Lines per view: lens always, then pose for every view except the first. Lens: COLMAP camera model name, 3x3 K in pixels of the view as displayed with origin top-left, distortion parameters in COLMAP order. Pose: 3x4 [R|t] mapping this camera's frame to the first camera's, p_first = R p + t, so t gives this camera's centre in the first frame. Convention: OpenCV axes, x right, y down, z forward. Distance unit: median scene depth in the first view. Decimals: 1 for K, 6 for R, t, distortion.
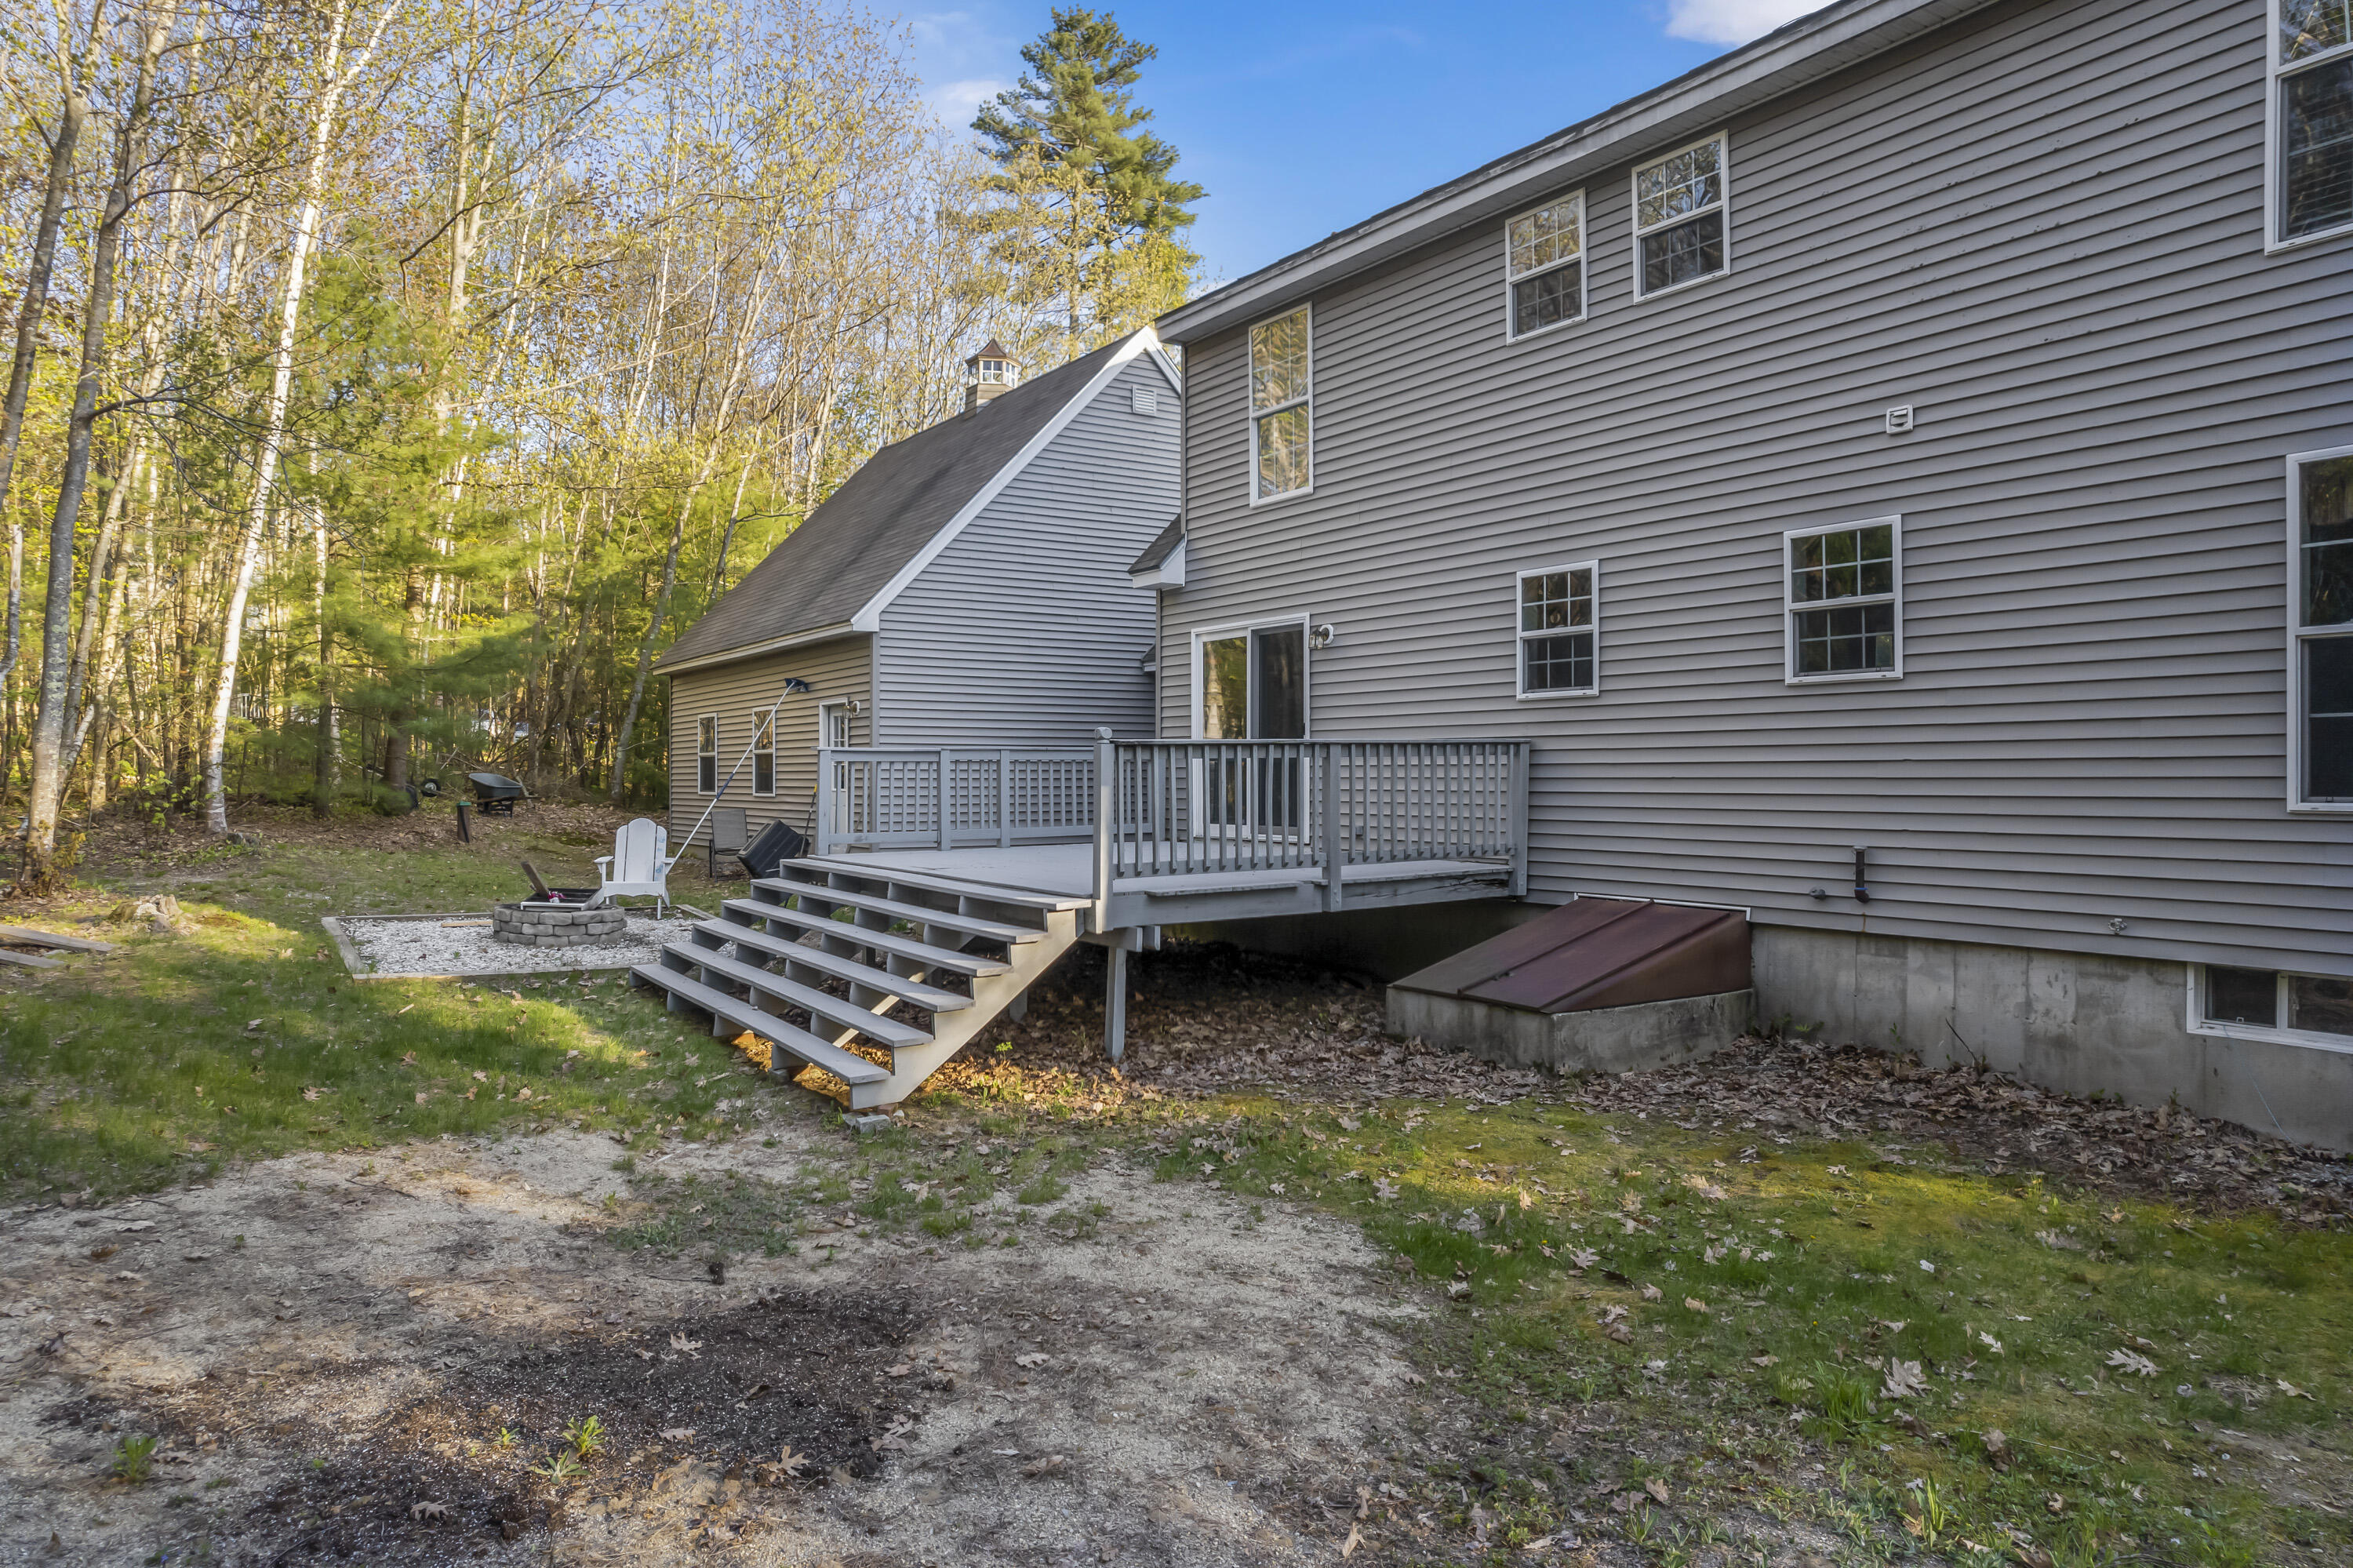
lens RADIAL K [[1488.1, 0, 1176.5], [0, 1488.1, 784.0], [0, 0, 1]] dist [-0.070673, 0.060741]
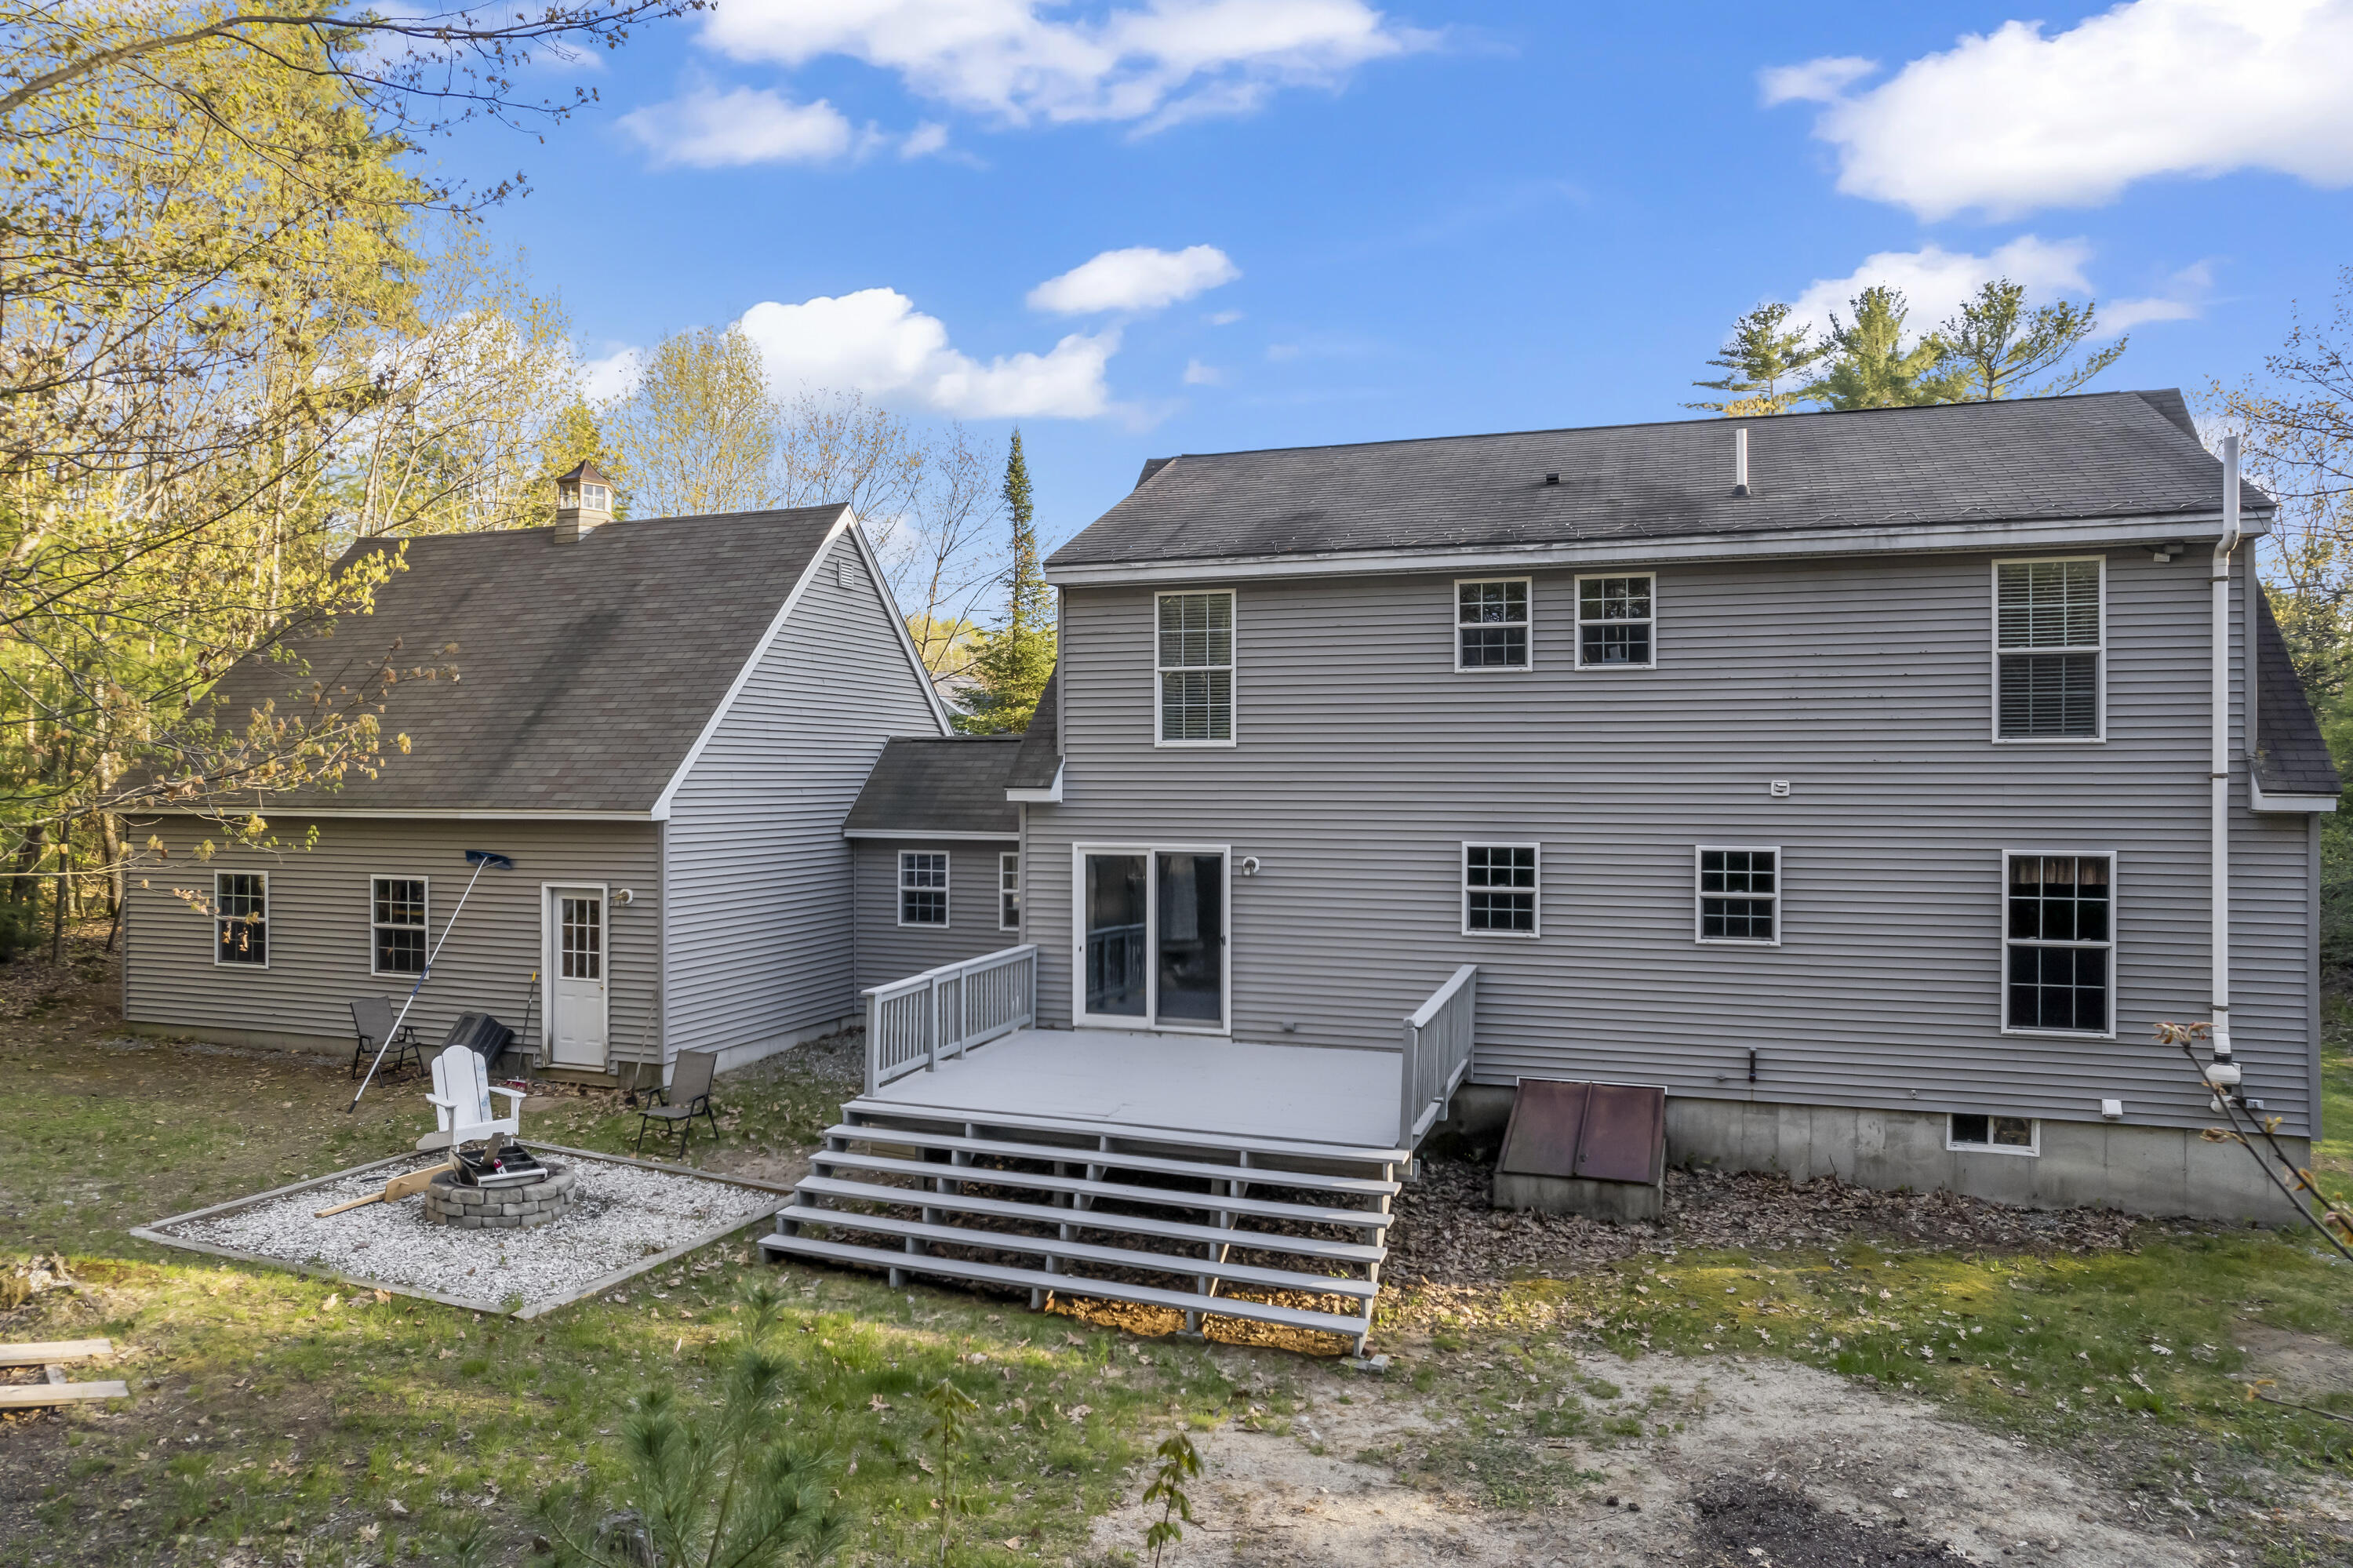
lens RADIAL K [[1488.1, 0, 1176.5], [0, 1488.1, 784.0], [0, 0, 1]] dist [-0.070673, 0.060741]
pose [[0.802771, 0.002183, 0.596284, -1.009593], [0.000562, 0.999990, -0.004418, -0.241388], [-0.596288, 0.003882, 0.802761, 0.076541]]
